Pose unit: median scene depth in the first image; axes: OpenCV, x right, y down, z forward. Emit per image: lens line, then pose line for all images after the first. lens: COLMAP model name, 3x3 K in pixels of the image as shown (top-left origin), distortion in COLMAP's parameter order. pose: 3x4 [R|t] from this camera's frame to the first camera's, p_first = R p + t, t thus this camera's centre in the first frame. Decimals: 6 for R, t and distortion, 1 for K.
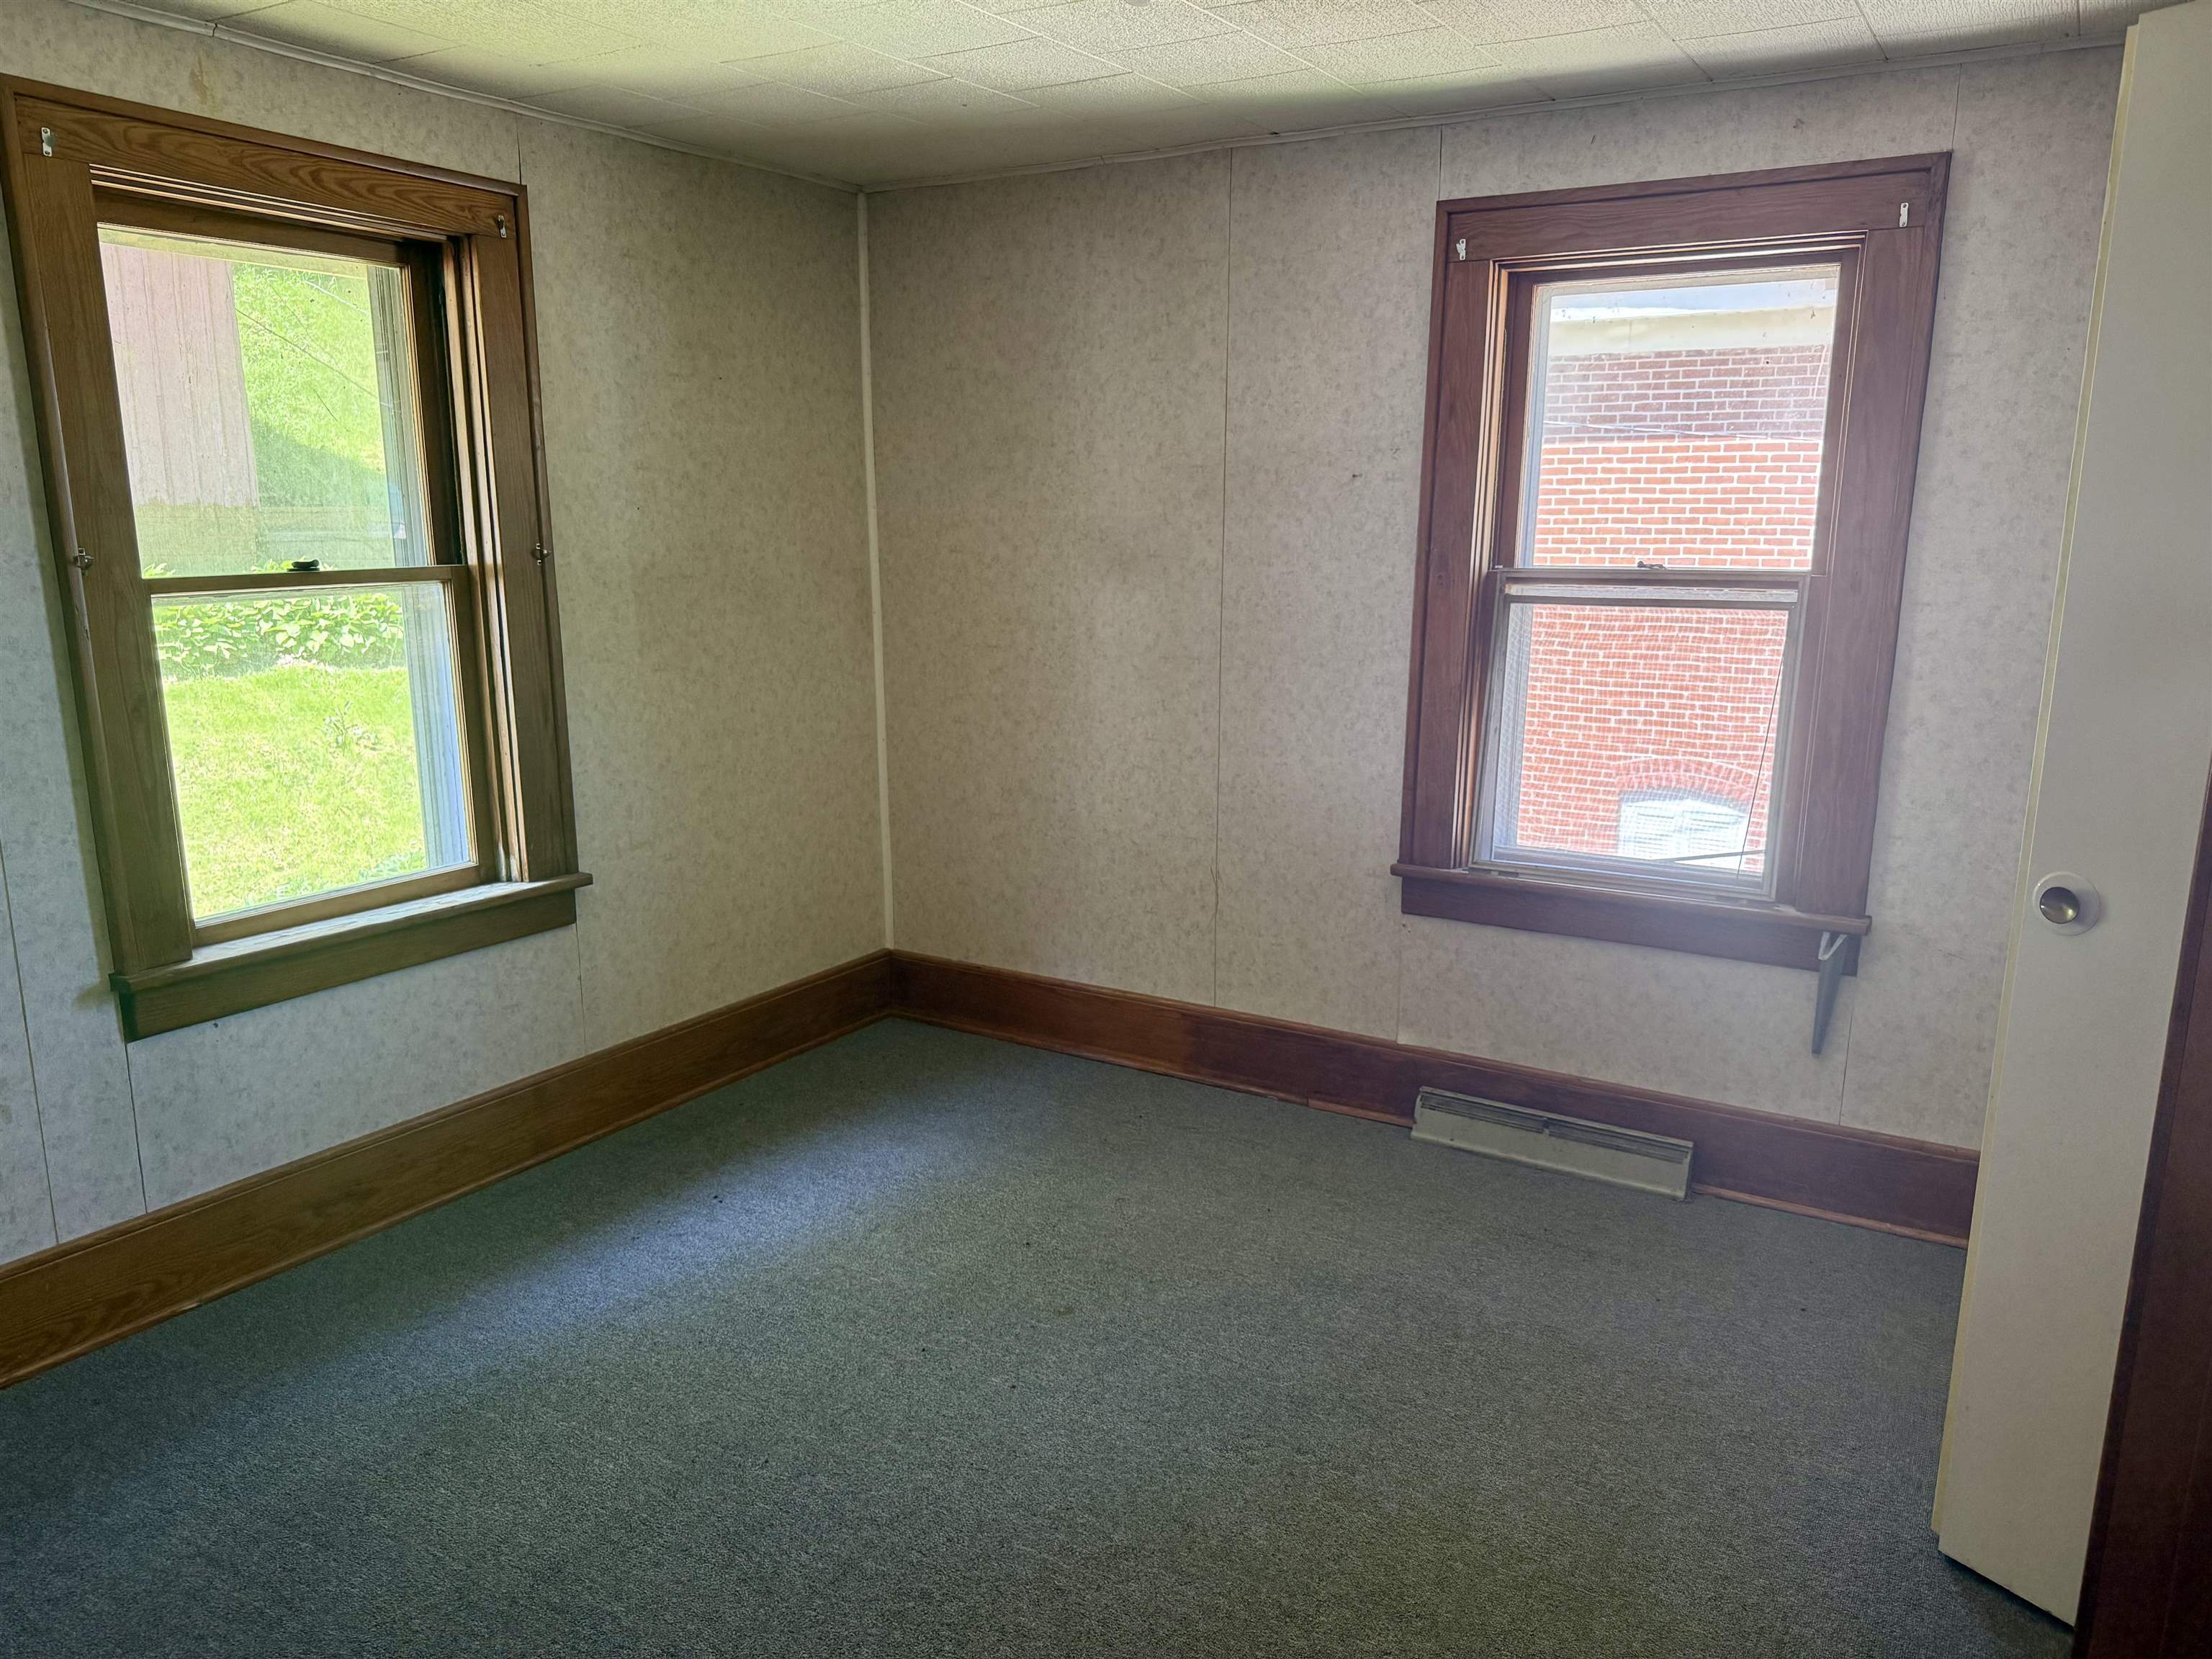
lens RADIAL K [[1519.8, 0, 1106.0], [0, 1519.8, 829.5], [0, 0, 1]] dist [0.001107, -0.050684]
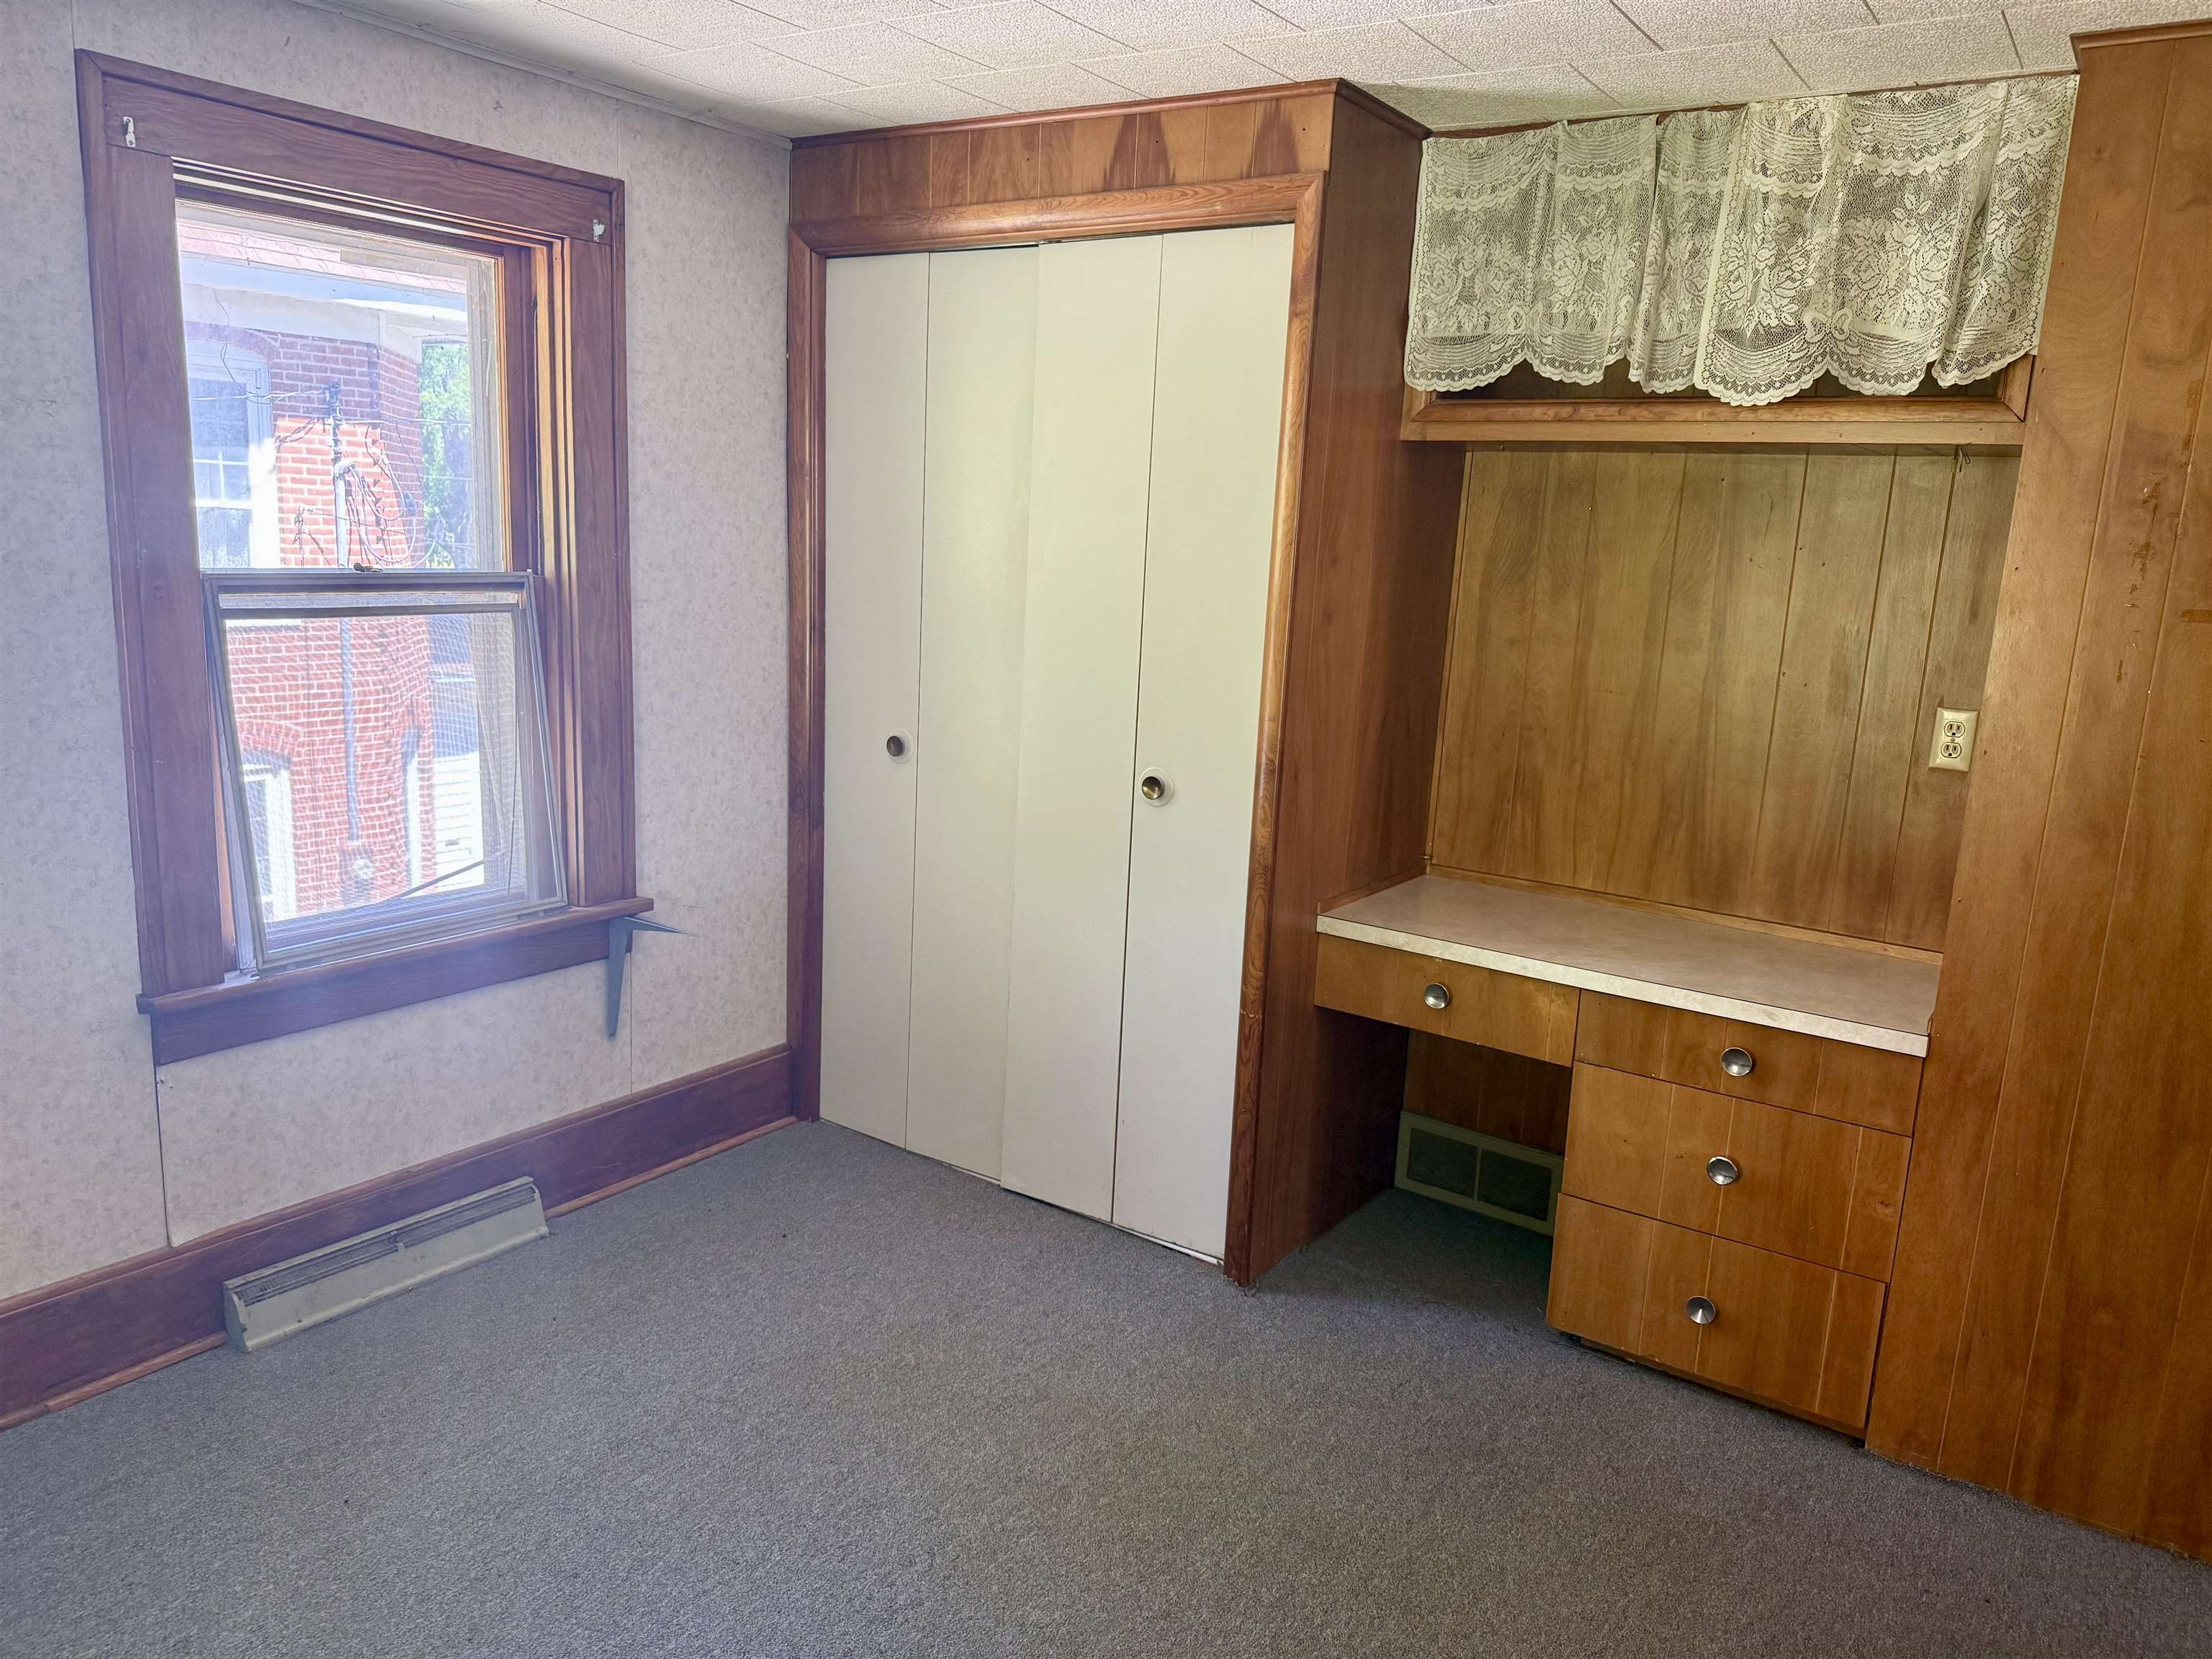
lens RADIAL K [[1553.4, 0, 1106.0], [0, 1553.4, 829.5], [0, 0, 1]] dist [0.049842, -0.079607]
pose [[0.050062, -0.182313, 0.981965, -0.502177], [0.164359, 0.971297, 0.171953, -0.109809], [-0.985129, 0.152787, 0.078590, 0.522042]]
